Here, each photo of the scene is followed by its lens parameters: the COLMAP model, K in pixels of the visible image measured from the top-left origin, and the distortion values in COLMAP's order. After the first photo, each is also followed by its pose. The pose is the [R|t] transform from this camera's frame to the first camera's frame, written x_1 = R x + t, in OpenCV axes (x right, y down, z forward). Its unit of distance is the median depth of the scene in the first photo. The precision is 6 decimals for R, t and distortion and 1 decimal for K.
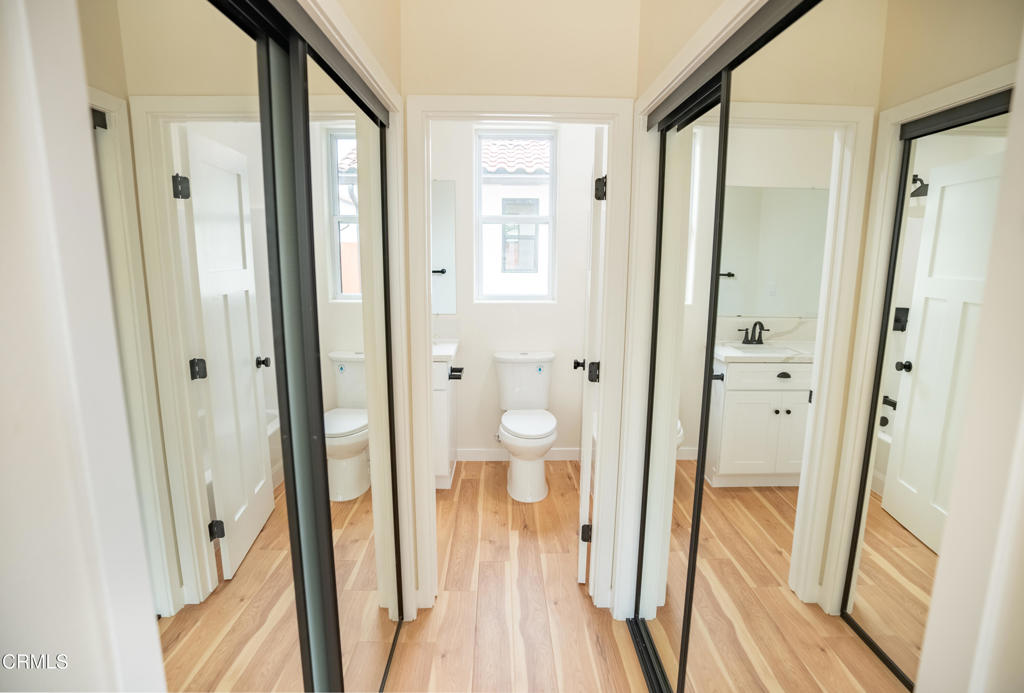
lens RADIAL K [[516.1, 0, 512.9], [0, 516.1, 336.1], [0, 0, 1]] dist [-0.065383, 0.028860]
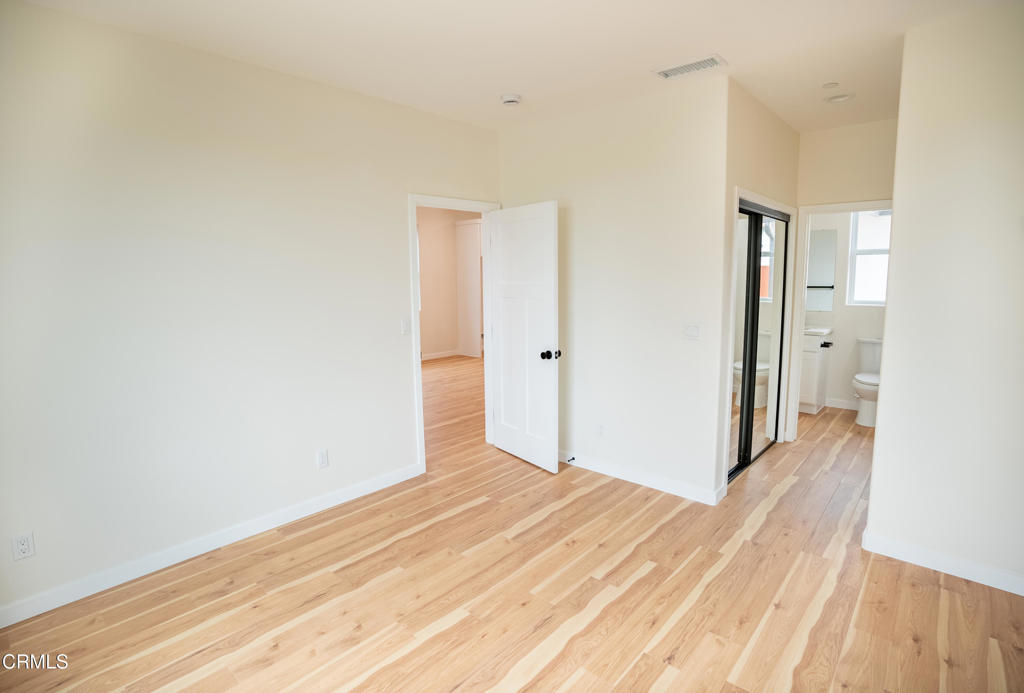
lens RADIAL K [[516.1, 0, 512.9], [0, 516.1, 336.1], [0, 0, 1]] dist [-0.065383, 0.028860]
pose [[0.731224, 0.072119, -0.678314, 0.244081], [-0.102614, 0.994709, -0.004859, 0.148596], [0.674375, 0.073157, 0.734756, -0.850164]]
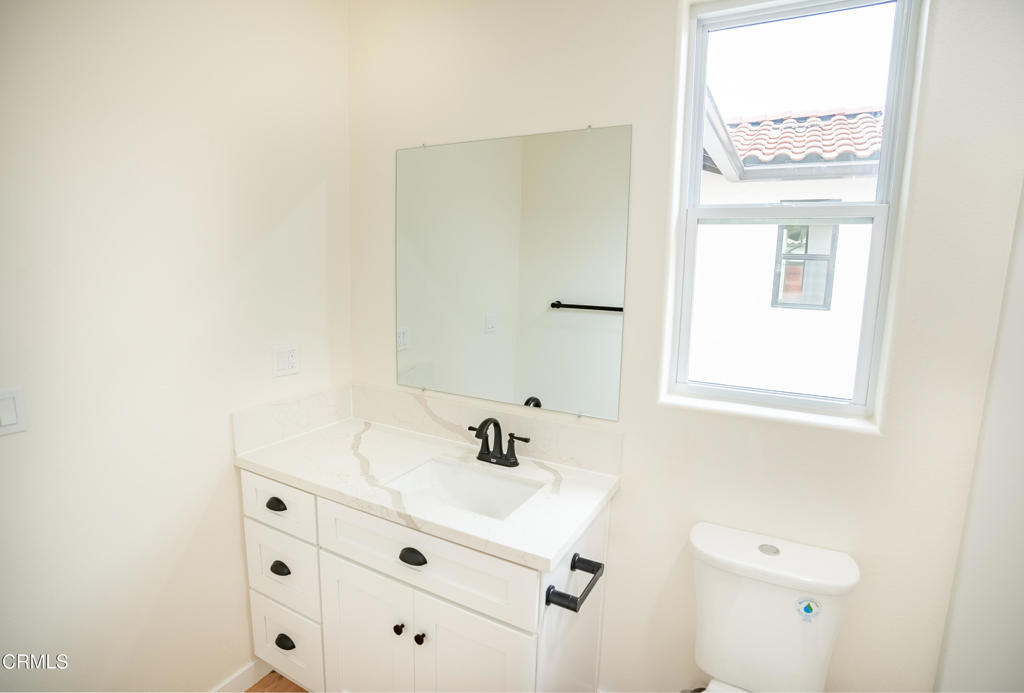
lens RADIAL K [[516.1, 0, 512.9], [0, 516.1, 336.1], [0, 0, 1]] dist [-0.065383, 0.028860]
pose [[0.872181, 0.084284, -0.481867, 0.023852], [-0.099824, 0.994983, -0.006649, -0.110377], [0.478889, 0.053901, 0.876219, 0.576109]]
